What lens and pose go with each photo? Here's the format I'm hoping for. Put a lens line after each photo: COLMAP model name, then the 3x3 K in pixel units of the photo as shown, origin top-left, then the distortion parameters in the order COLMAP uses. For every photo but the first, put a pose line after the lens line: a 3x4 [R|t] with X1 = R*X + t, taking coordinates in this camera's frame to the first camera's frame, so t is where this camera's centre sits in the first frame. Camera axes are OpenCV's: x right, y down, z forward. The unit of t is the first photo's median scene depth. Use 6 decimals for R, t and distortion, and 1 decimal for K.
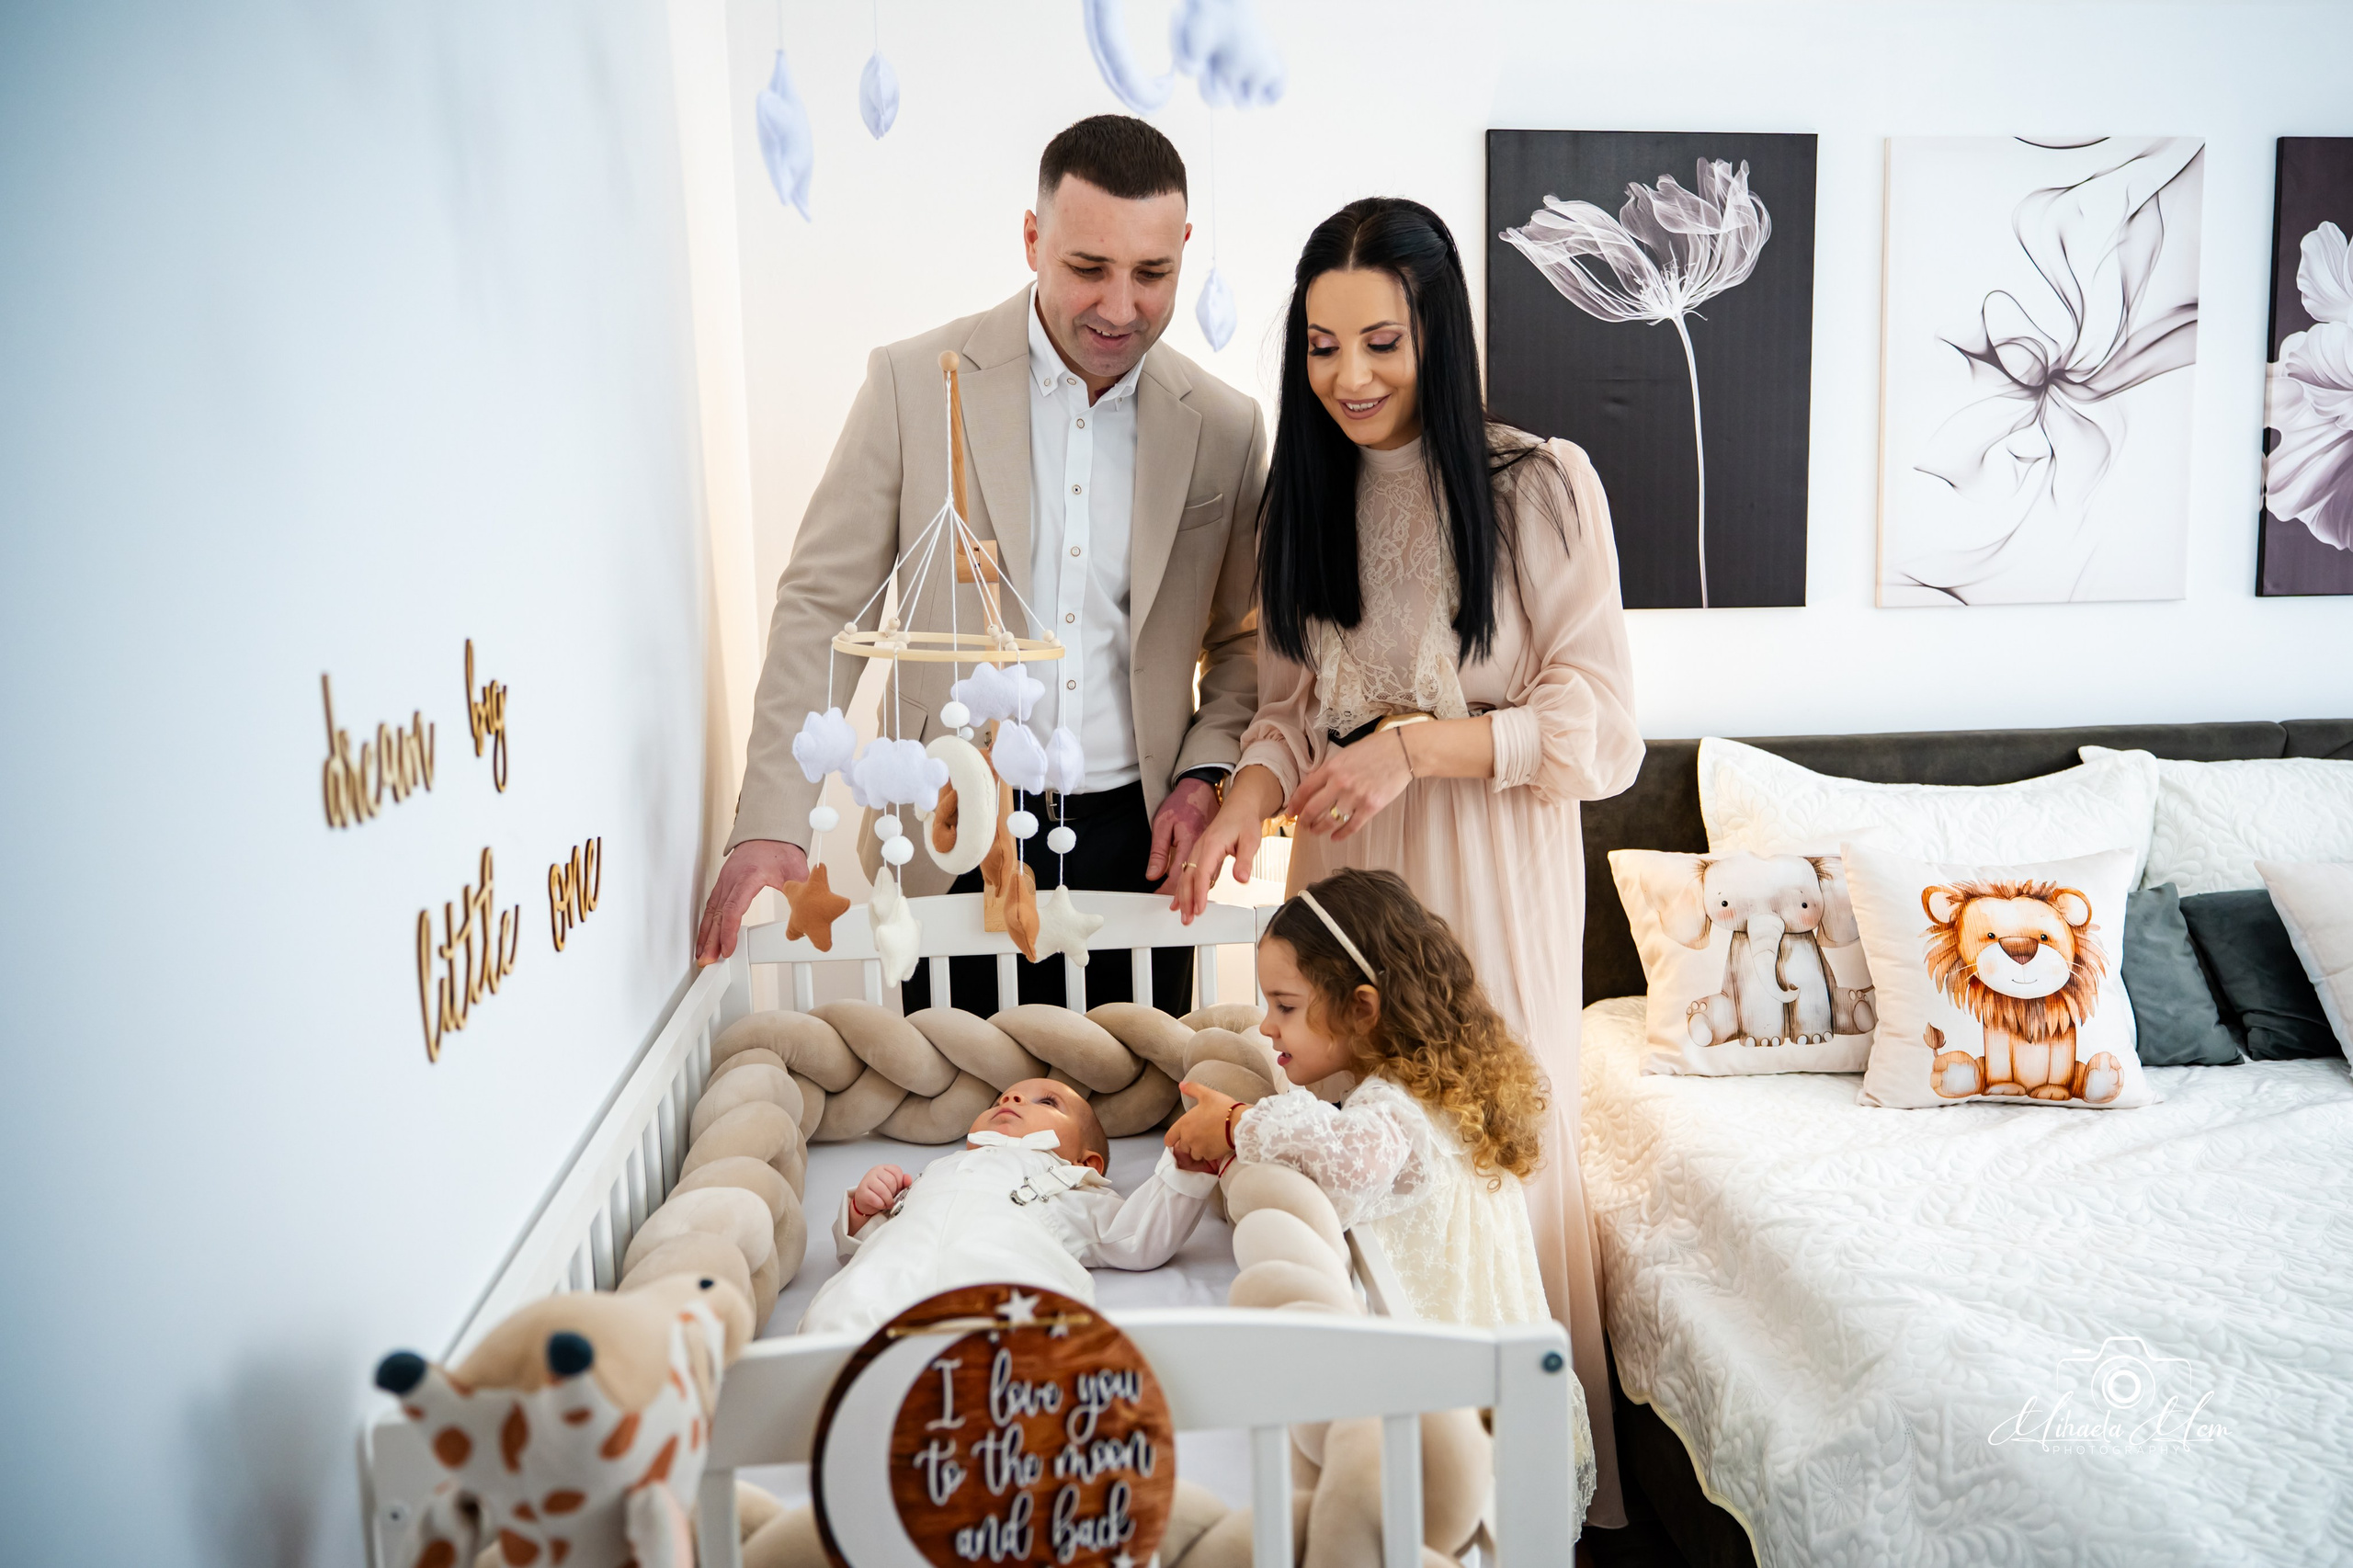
lens RADIAL K [[2022.3, 0, 1226.0], [0, 2022.3, 757.6], [0, 0, 1]] dist [0.012591, -0.011001]
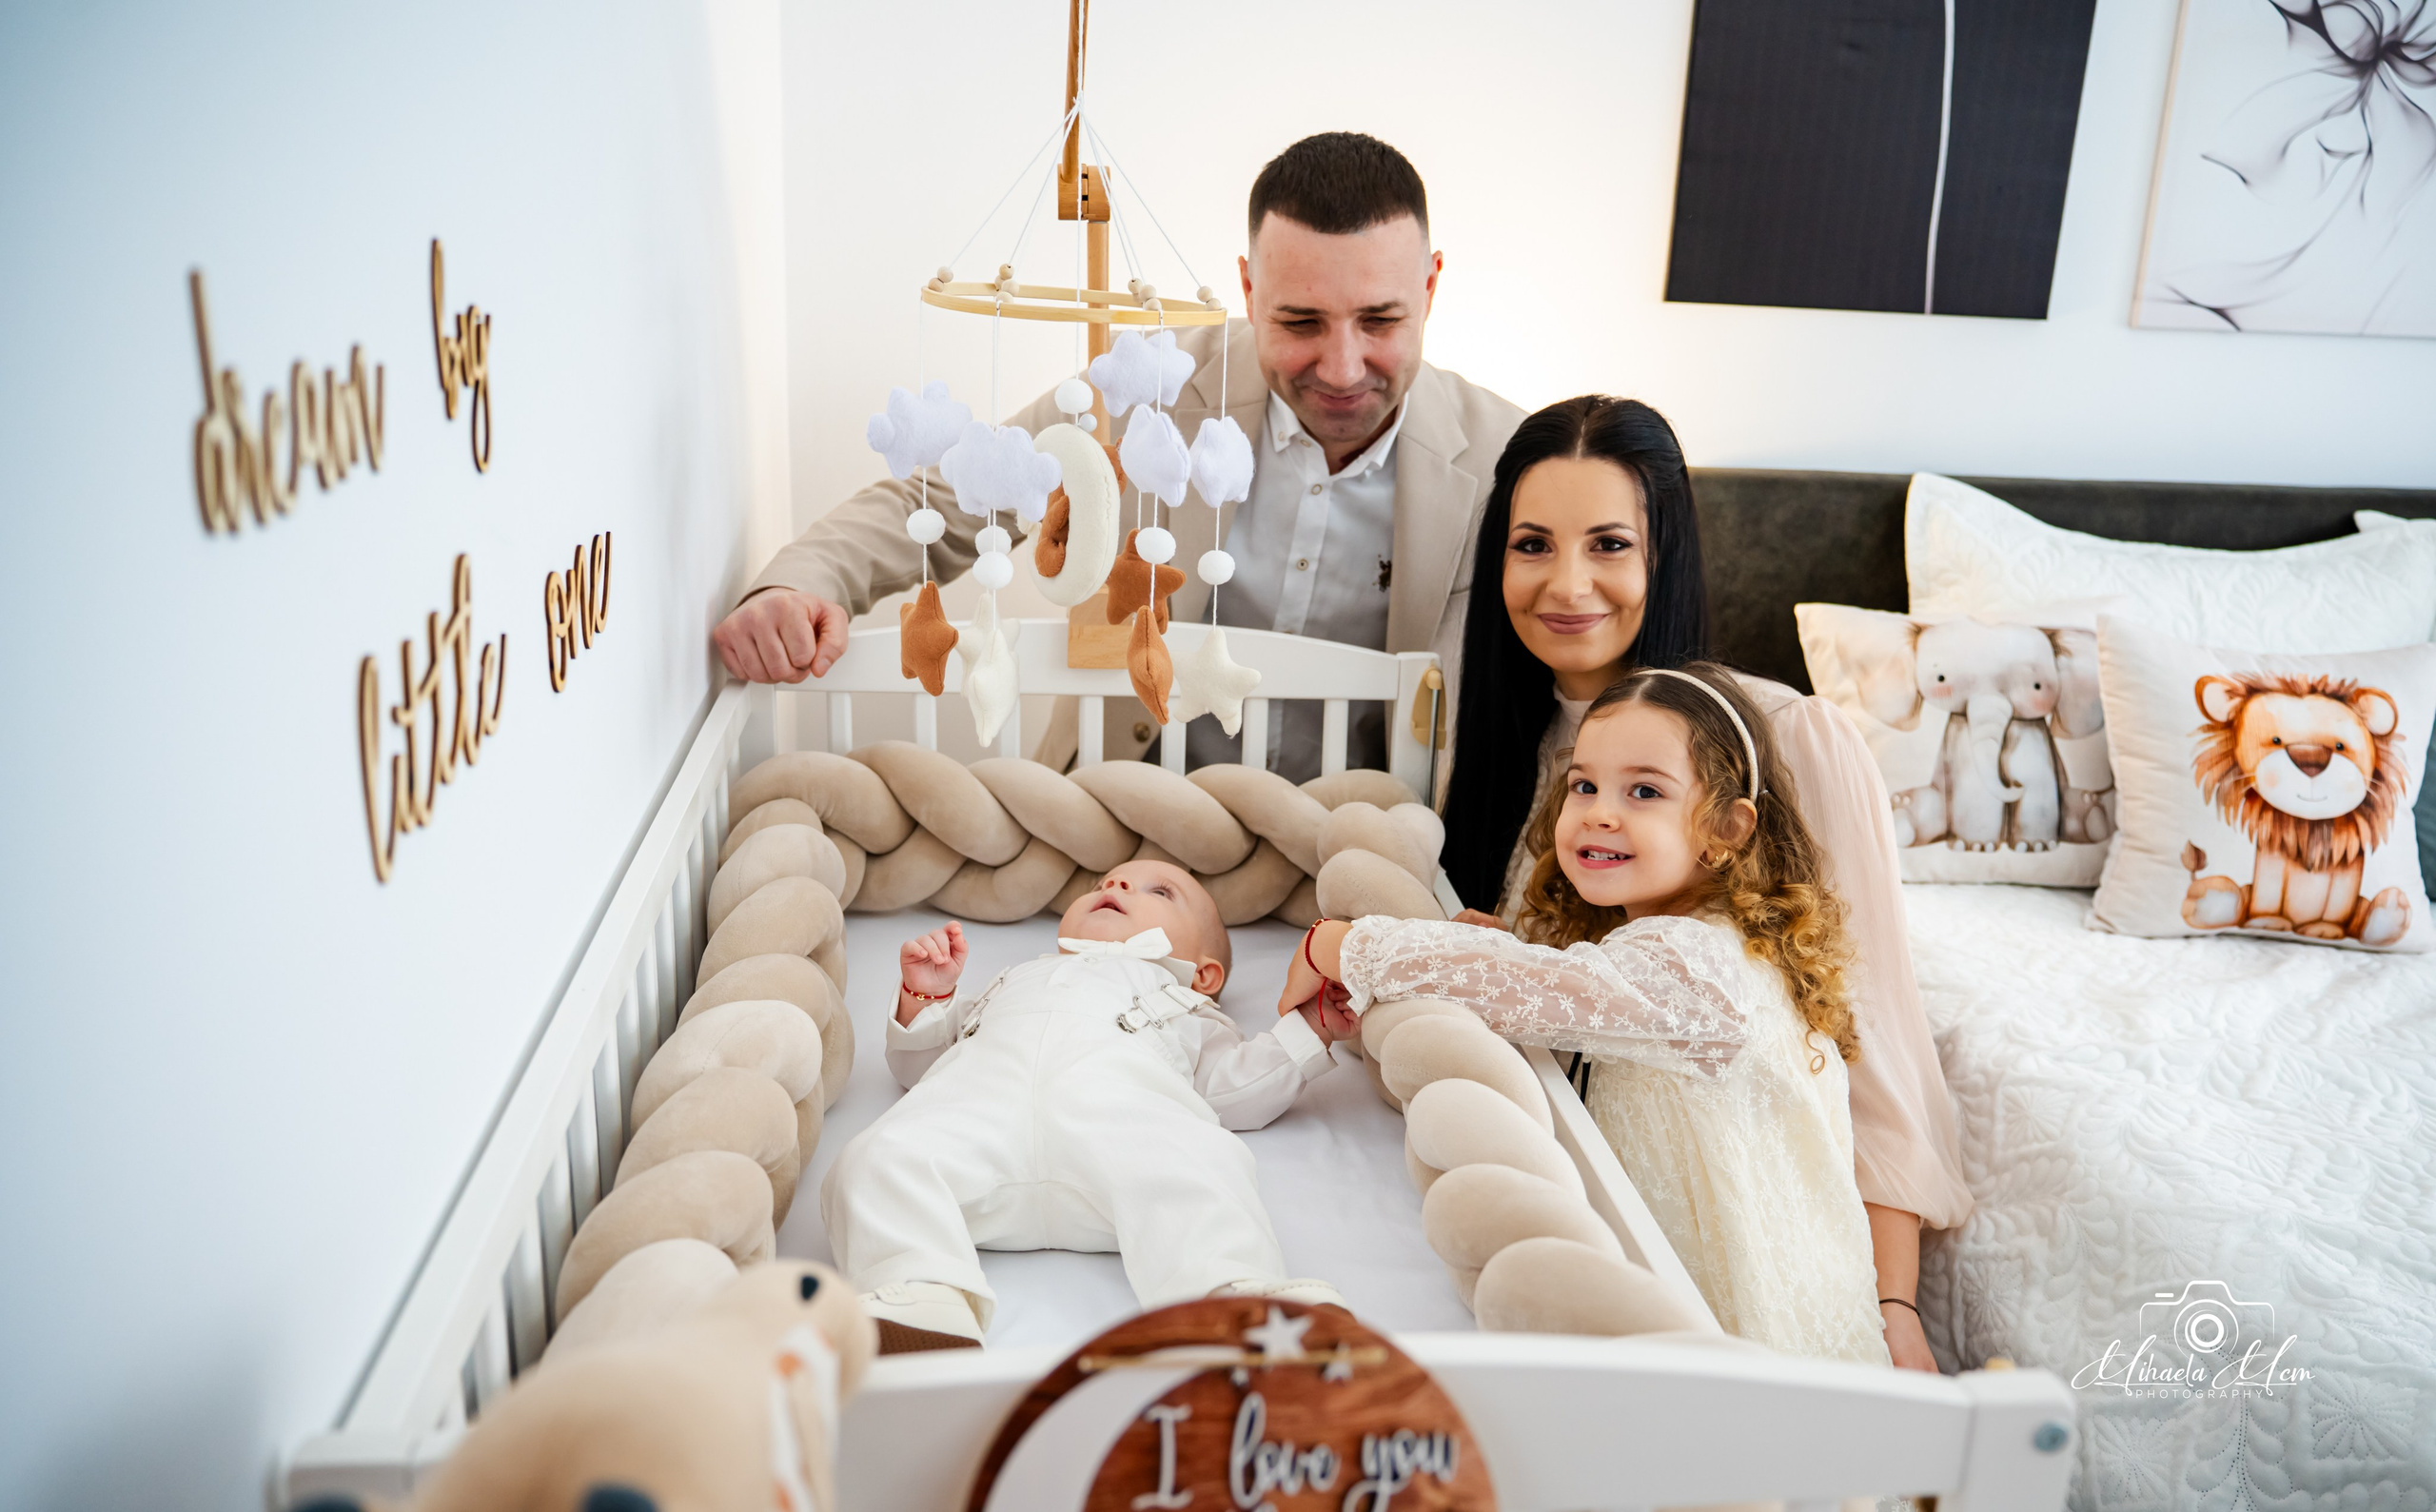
lens RADIAL K [[2074.2, 0, 1201.0], [0, 2074.2, 778.7], [0, 0, 1]] dist [-0.008808, 0.008768]
pose [[0.998199, 0.059855, 0.004030, -0.069686], [-0.059741, 0.985666, 0.157779, -0.003978], [0.005472, -0.157735, 0.987466, 0.182661]]
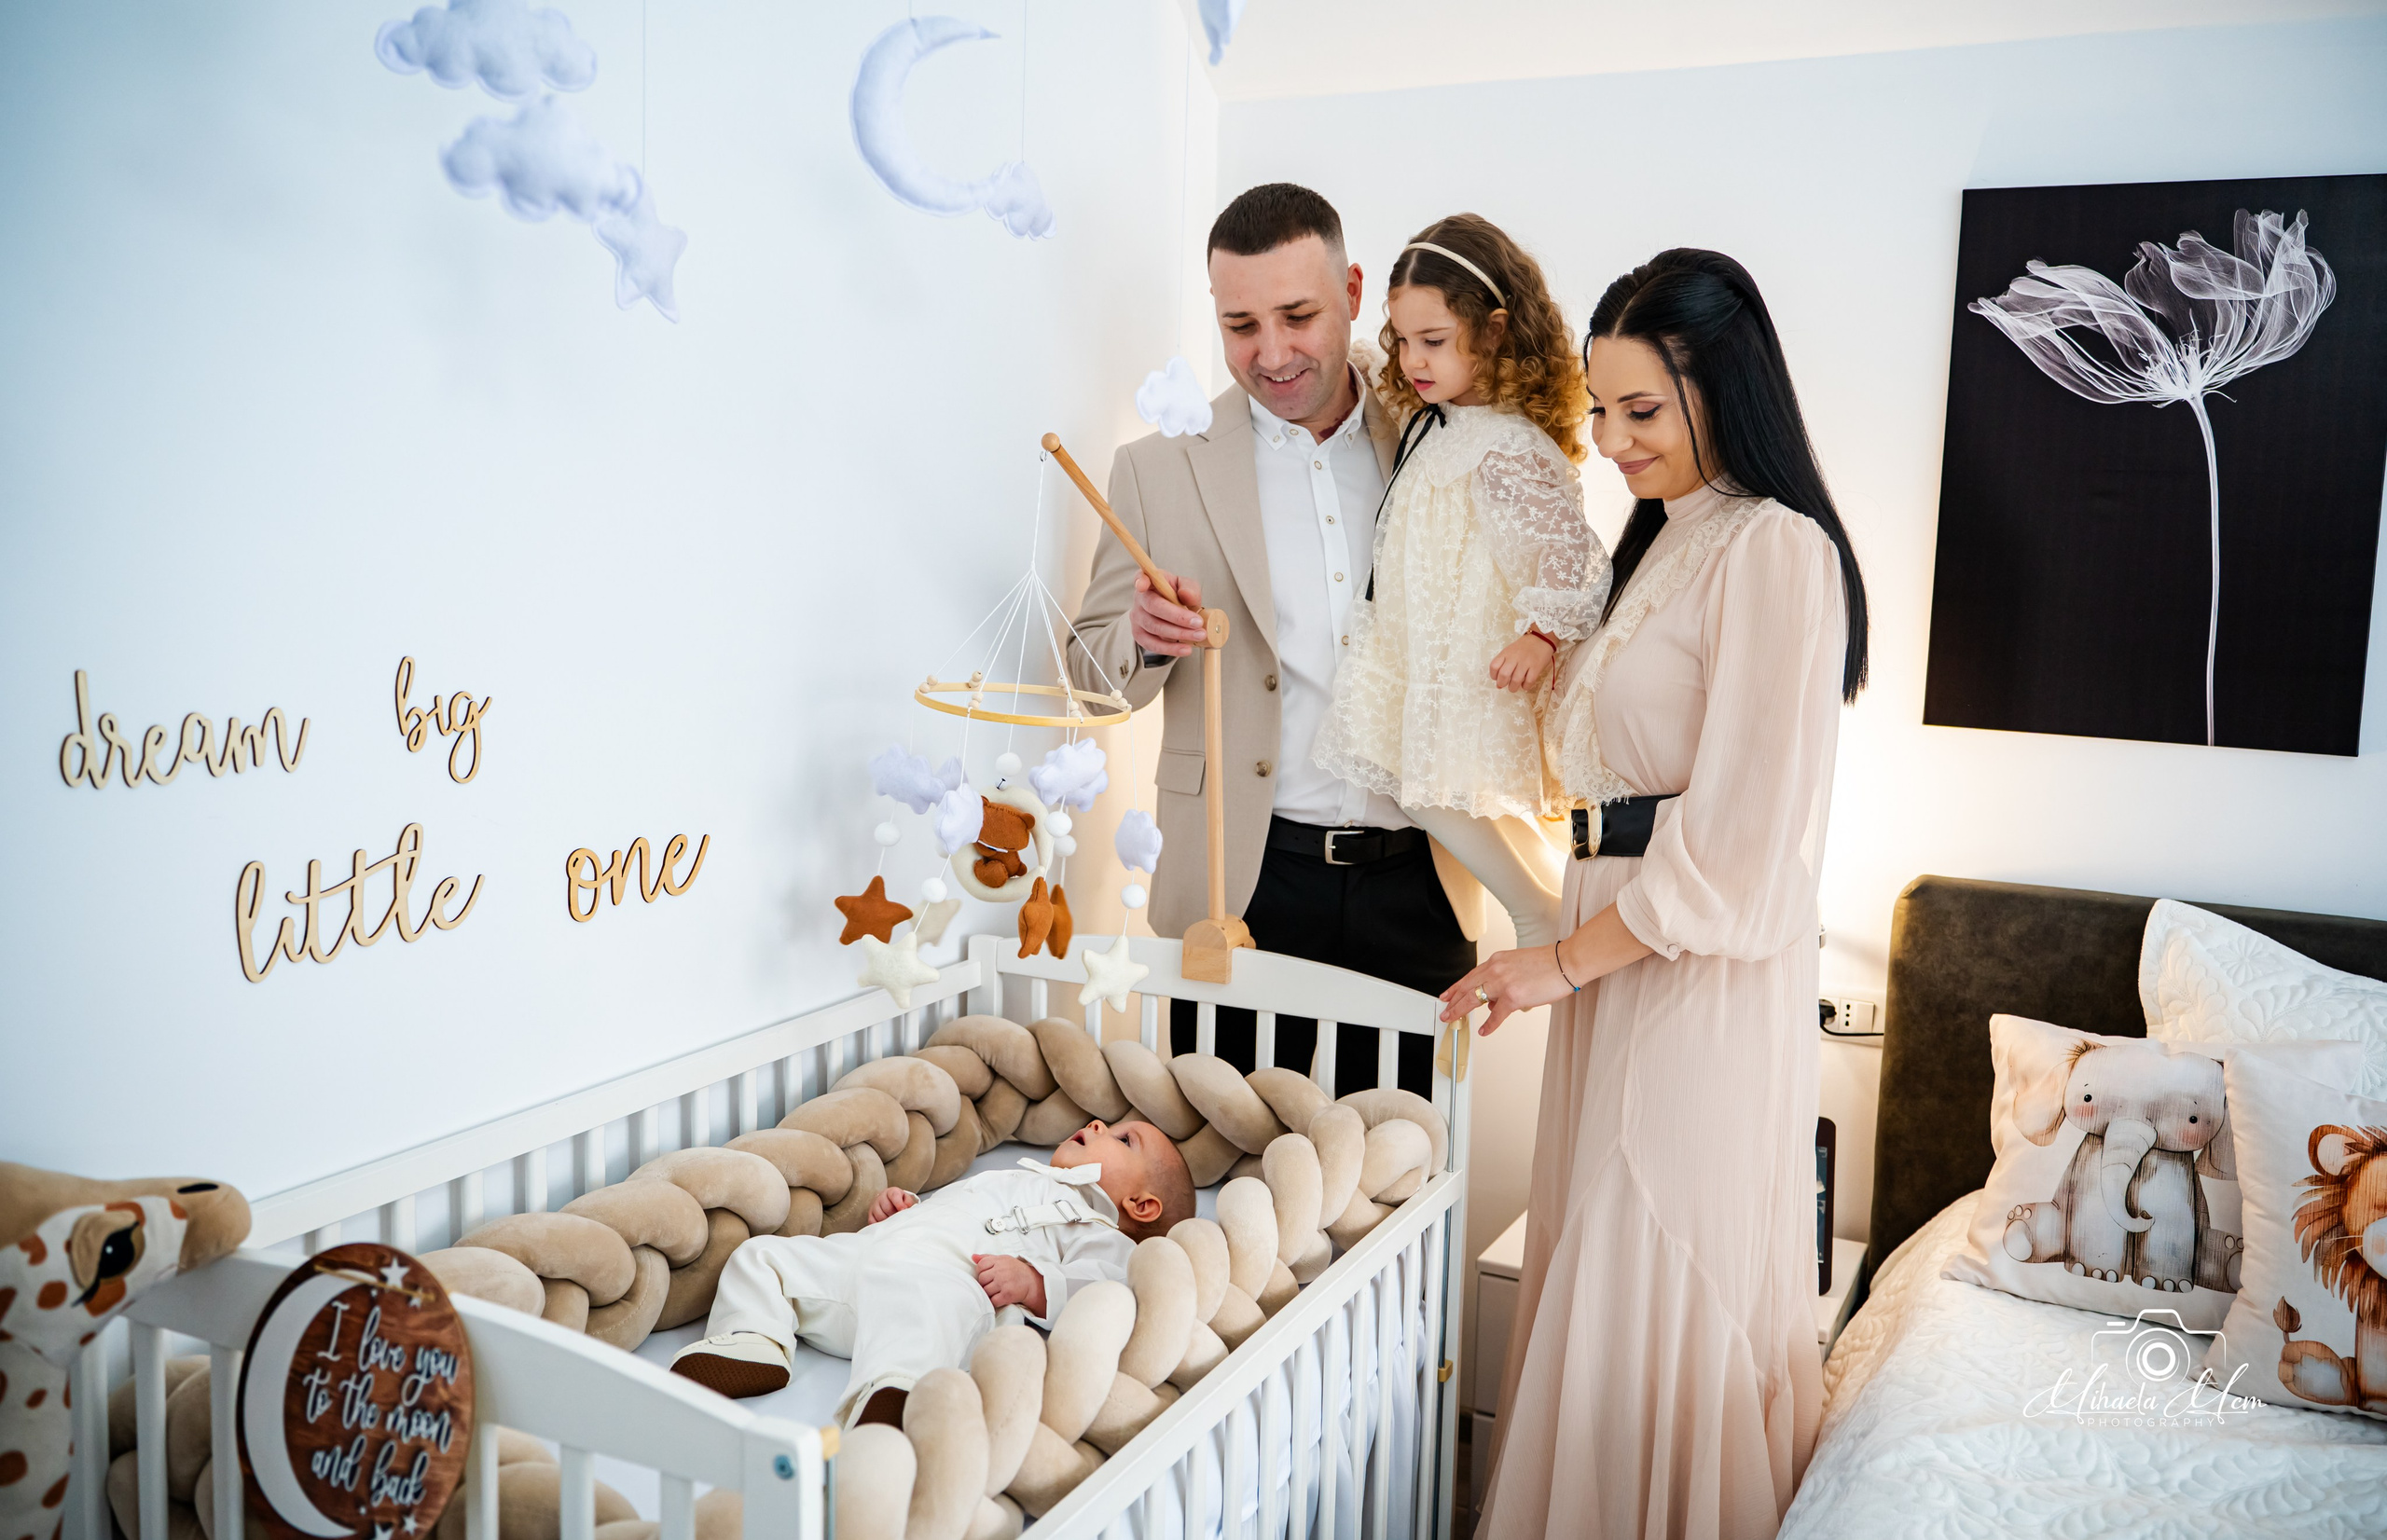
lens RADIAL K [[1909.6, 0, 1149.5], [0, 1909.6, 733.1], [0, 0, 1]] dist [-0.030871, 0.026443]
pose [[0.839474, 0.096120, -0.534831, 0.390622], [-0.115309, 0.993327, -0.002469, -0.036777], [0.531025, 0.063744, 0.844955, 0.152050]]
